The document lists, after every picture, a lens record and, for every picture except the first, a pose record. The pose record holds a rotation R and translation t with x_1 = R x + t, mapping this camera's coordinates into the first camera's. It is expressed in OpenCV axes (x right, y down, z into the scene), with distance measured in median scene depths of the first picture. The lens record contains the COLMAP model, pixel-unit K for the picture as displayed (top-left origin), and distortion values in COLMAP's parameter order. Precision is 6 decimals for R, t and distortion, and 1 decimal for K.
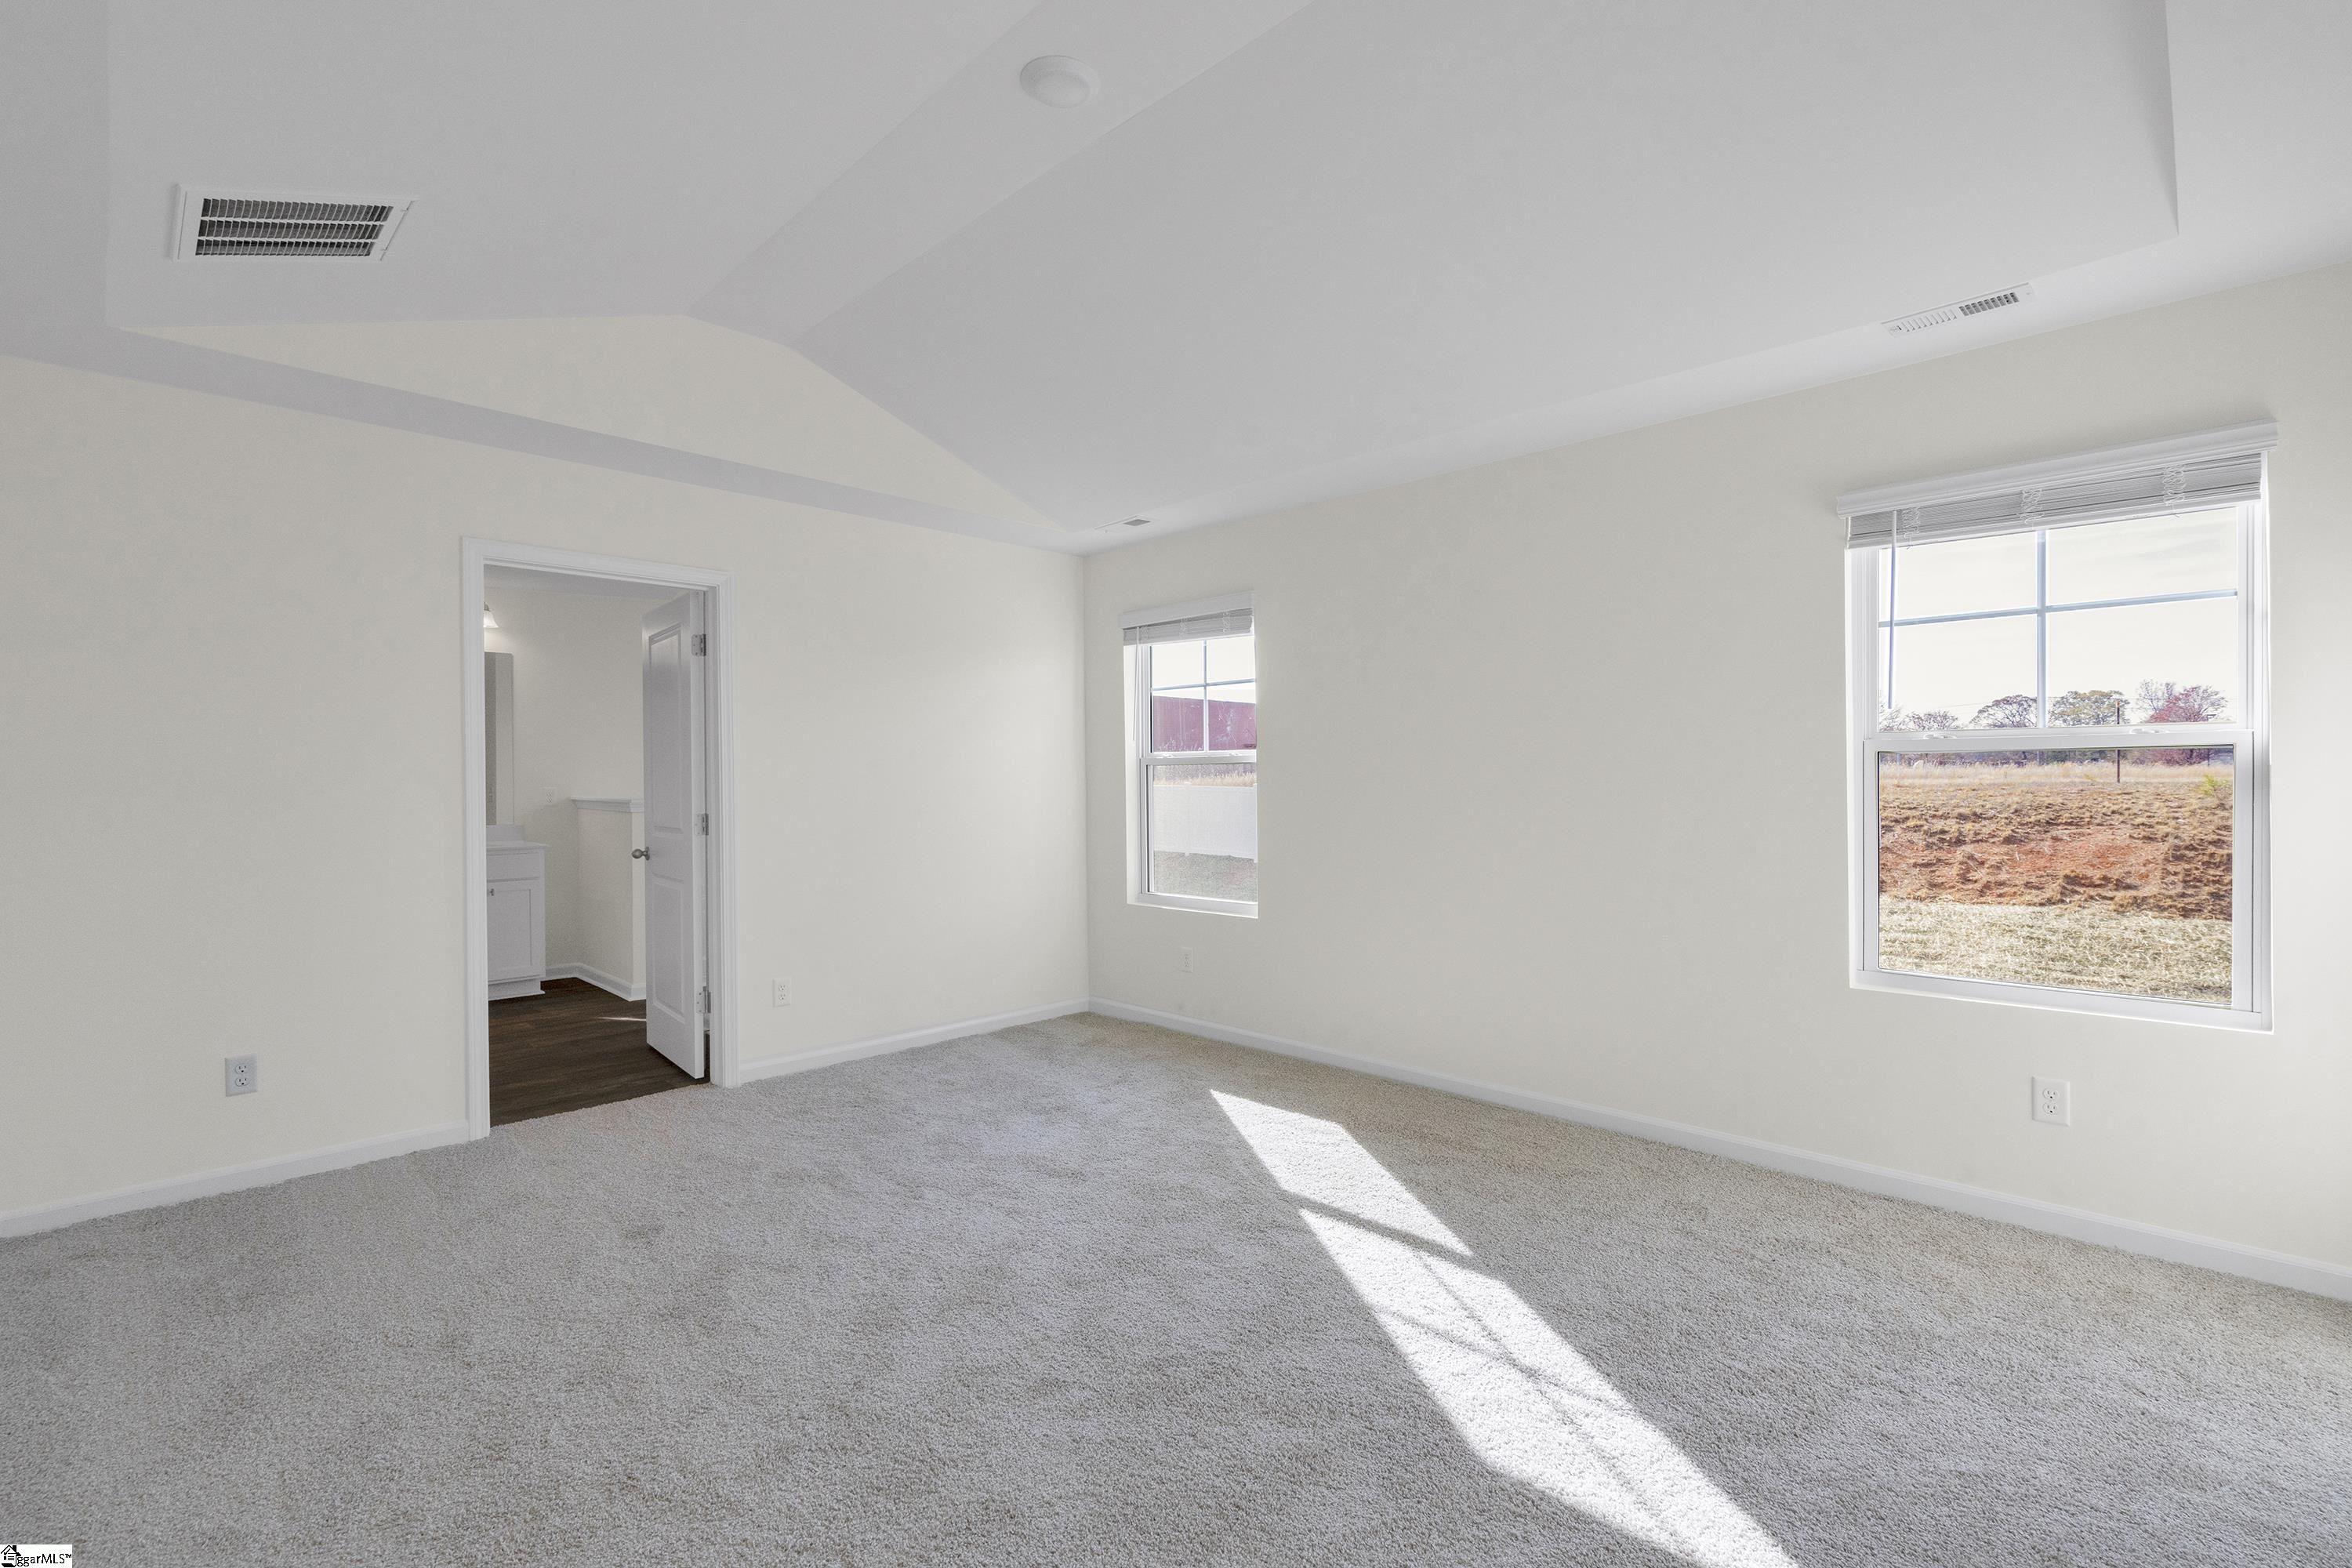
lens RADIAL K [[1050.9, 0, 1182.3], [0, 1050.9, 772.7], [0, 0, 1]] dist [-0.007677, 0.002795]
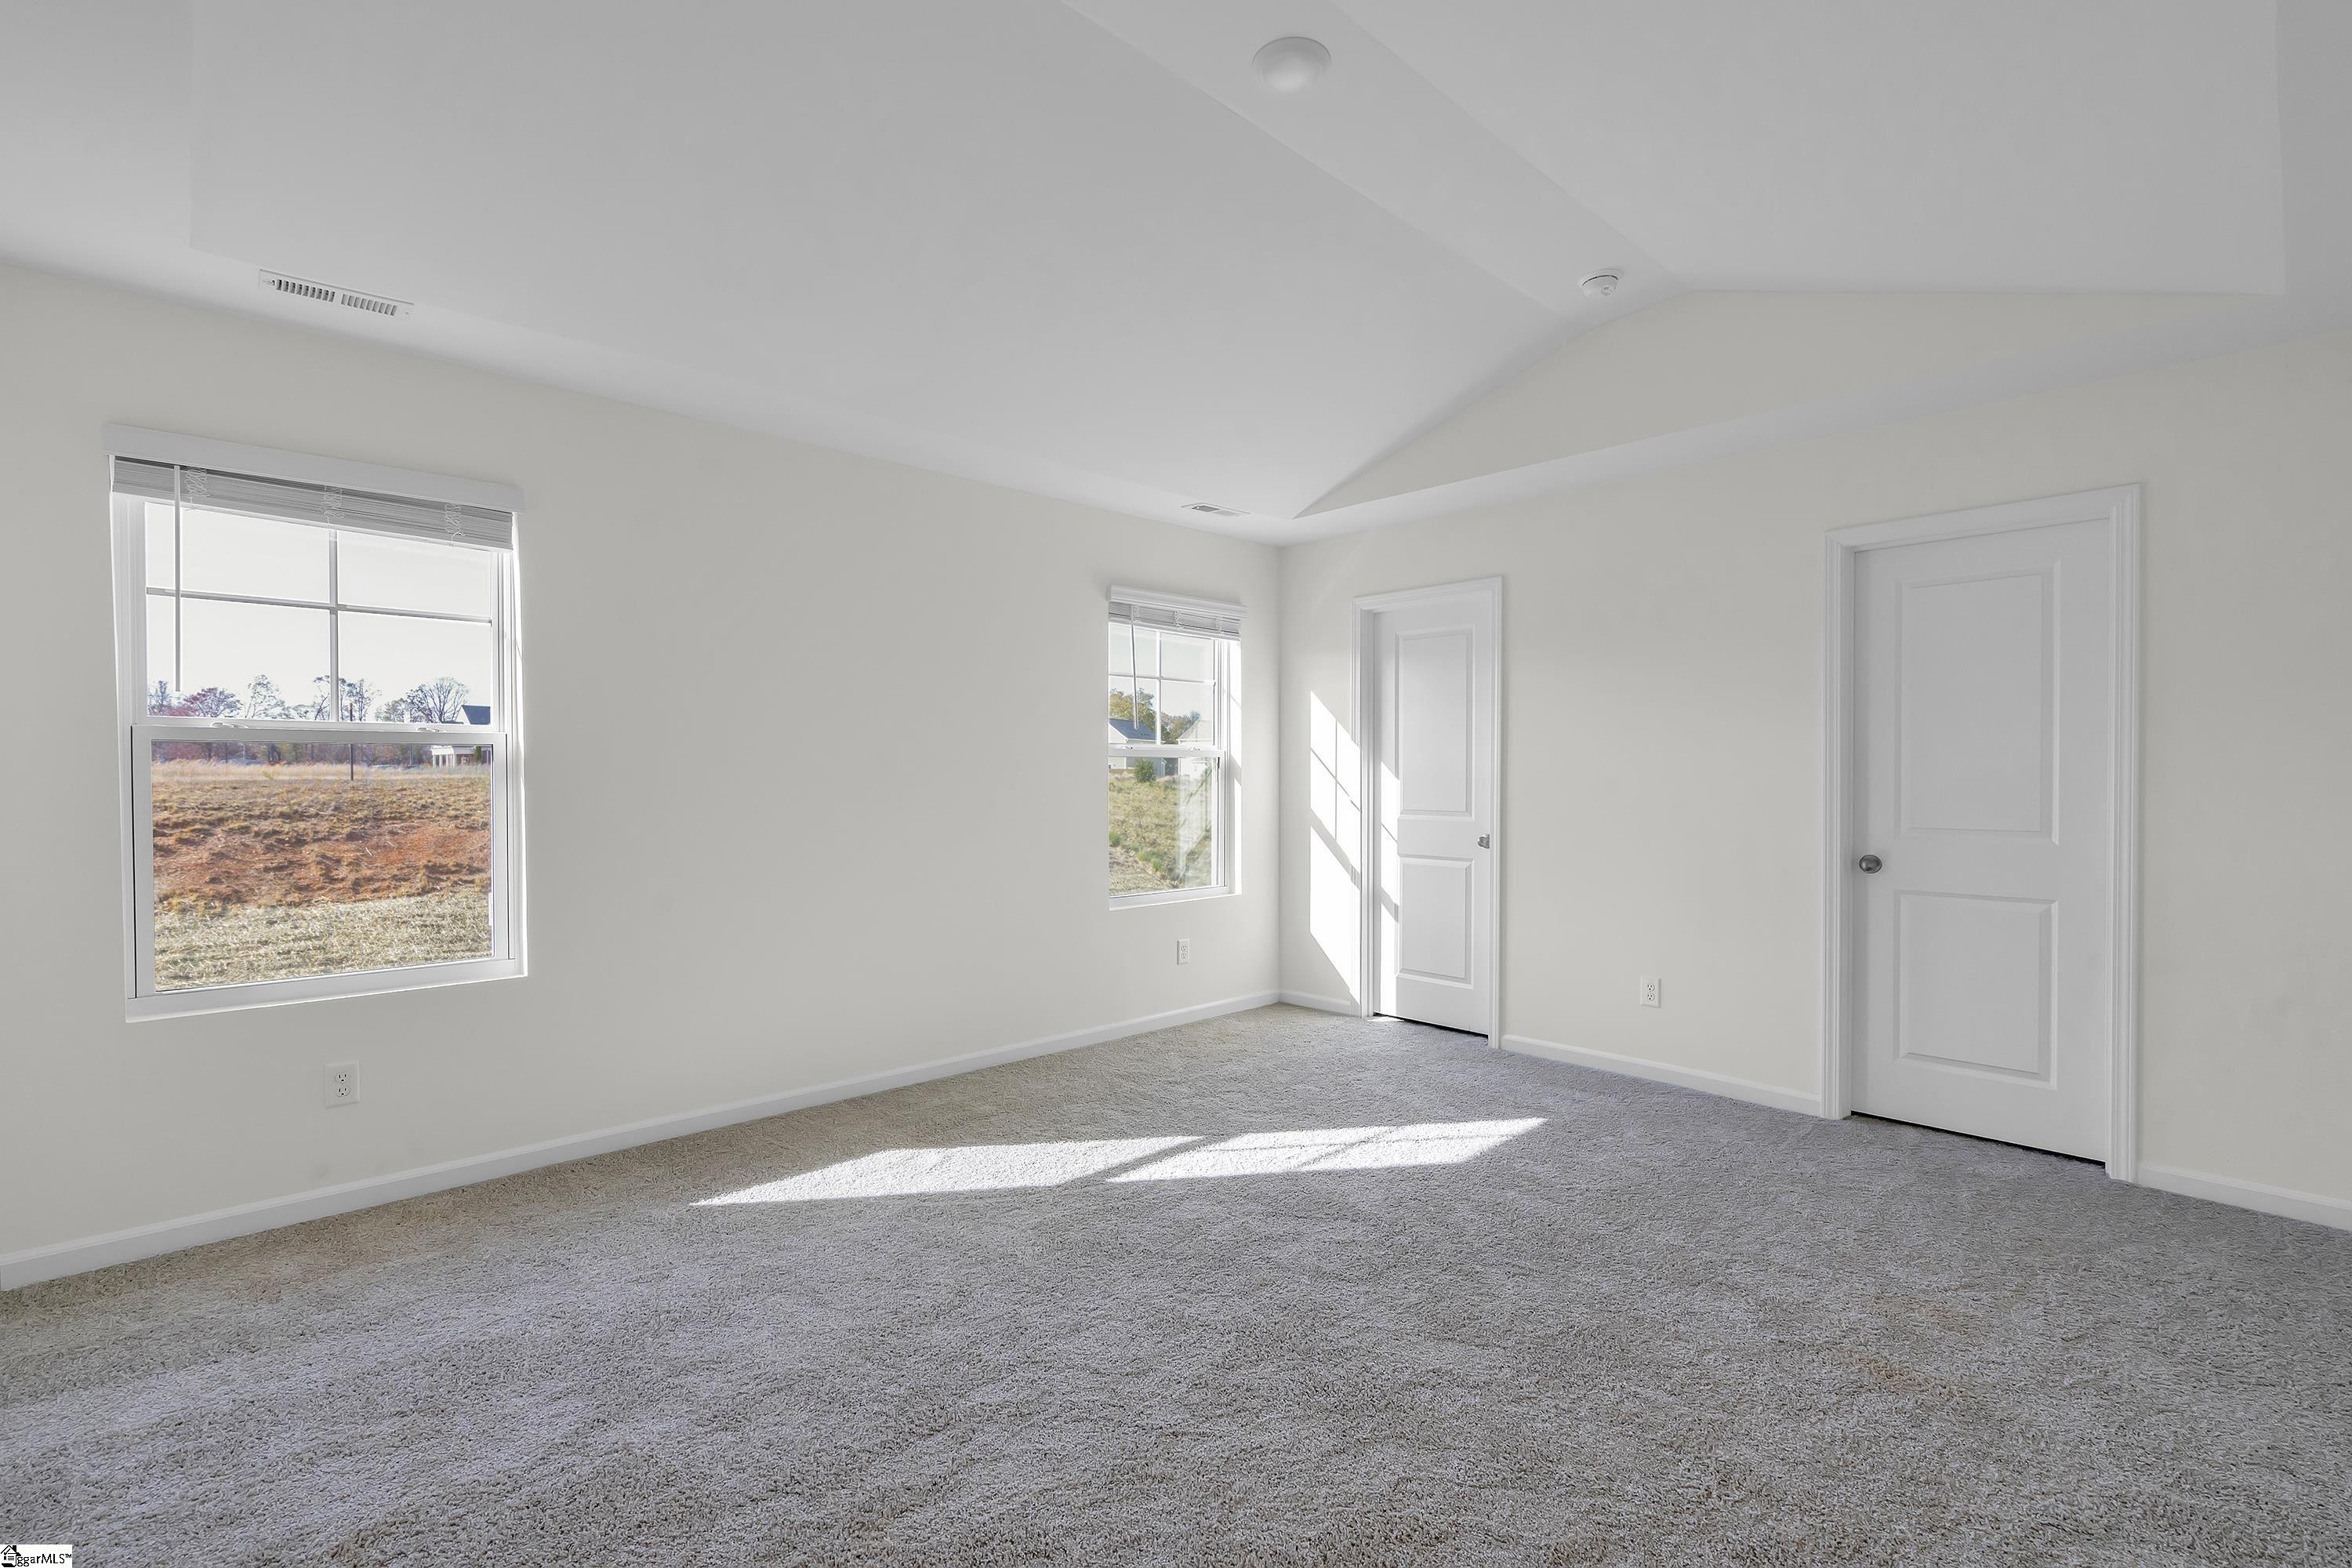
lens RADIAL K [[1050.9, 0, 1169.4], [0, 1050.9, 789.0], [0, 0, 1]] dist [-0.007677, 0.002795]
pose [[0.038577, -0.009741, 0.999208, -0.211166], [-0.007956, 0.999918, 0.010055, 0.002740], [-0.999224, -0.008337, 0.038496, 0.204052]]
